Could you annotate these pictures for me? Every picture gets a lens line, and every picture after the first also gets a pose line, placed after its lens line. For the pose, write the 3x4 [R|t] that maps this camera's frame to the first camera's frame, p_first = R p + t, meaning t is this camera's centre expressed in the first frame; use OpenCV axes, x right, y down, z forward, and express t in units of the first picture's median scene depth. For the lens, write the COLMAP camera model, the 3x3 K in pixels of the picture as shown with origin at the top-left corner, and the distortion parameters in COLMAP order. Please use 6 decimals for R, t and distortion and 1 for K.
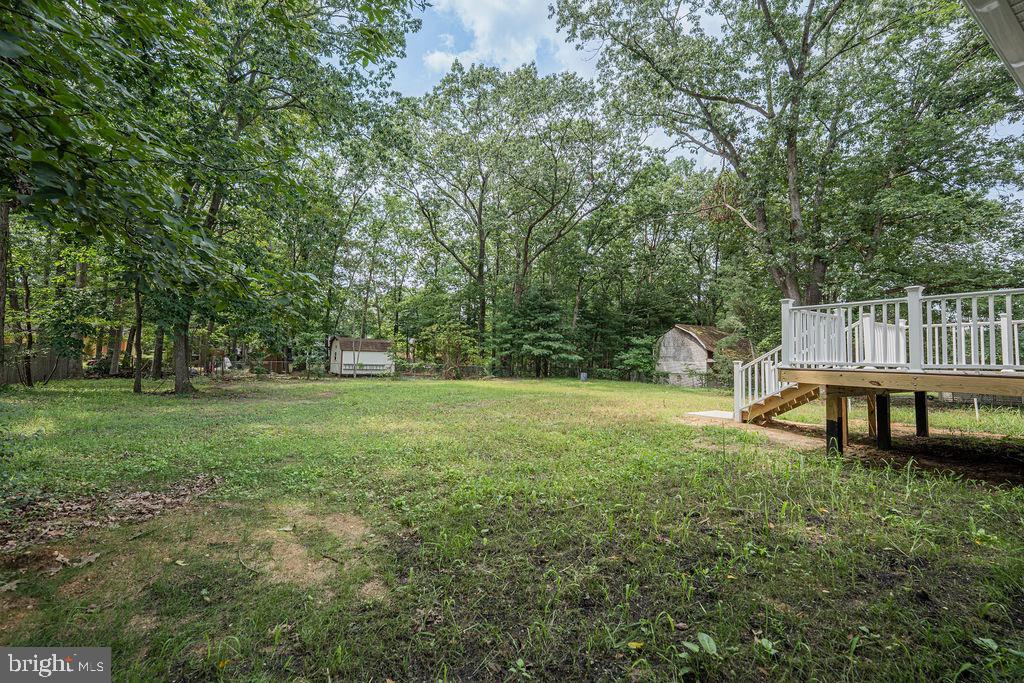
lens RADIAL K [[421.2, 0, 508.0], [0, 421.2, 341.2], [0, 0, 1]] dist [-0.000249, 0.000110]
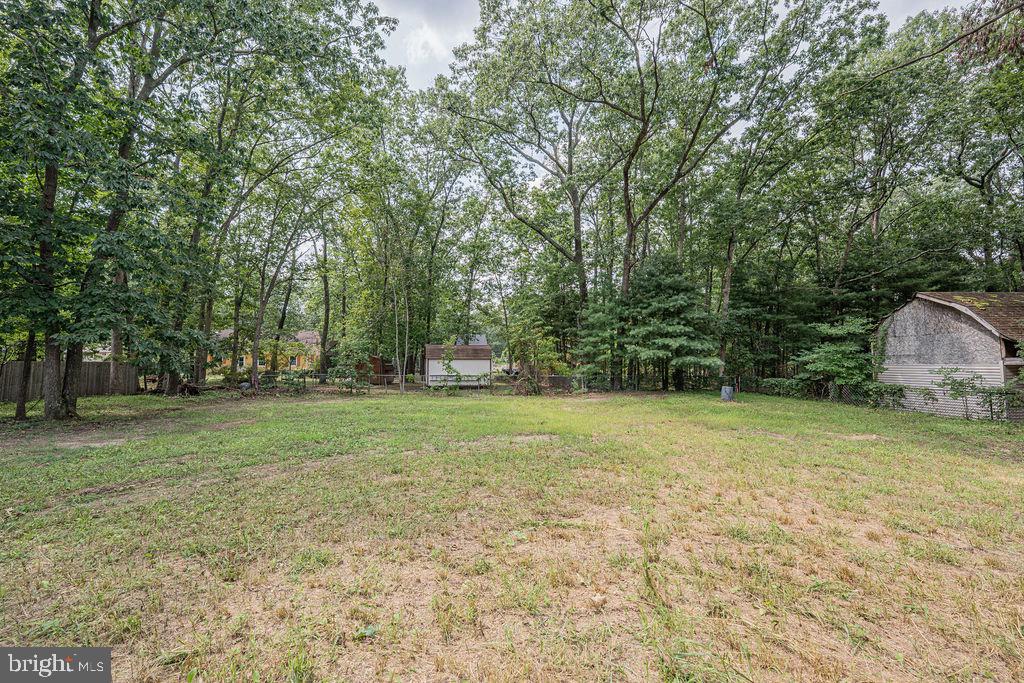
lens RADIAL K [[410.1, 0, 512.0], [0, 410.1, 341.5], [0, 0, 1]] dist [0.000644, -0.008776]
pose [[0.890797, -0.045659, -0.452102, 0.172152], [0.038856, 0.998949, -0.024327, 0.012274], [0.452738, 0.004103, 0.891634, 0.321876]]
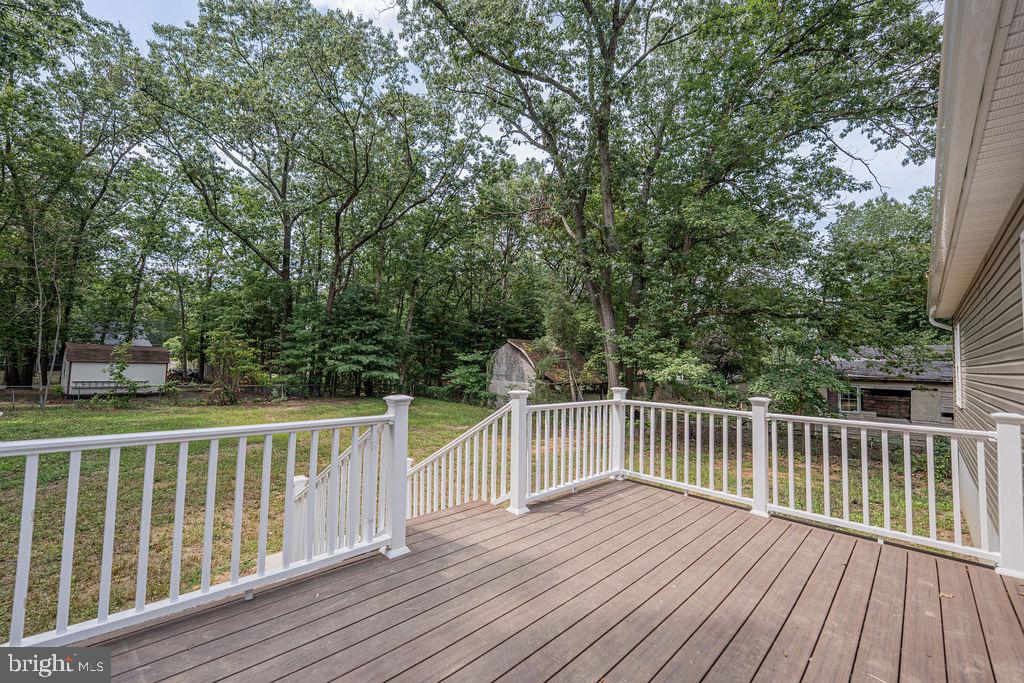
lens RADIAL K [[410.1, 0, 512.0], [0, 410.1, 341.5], [0, 0, 1]] dist [0.000644, -0.008776]
pose [[0.972779, 0.026740, 0.230188, 0.200092], [-0.026971, 0.999634, -0.002141, -0.033016], [-0.230161, -0.004126, 0.973144, 0.151367]]
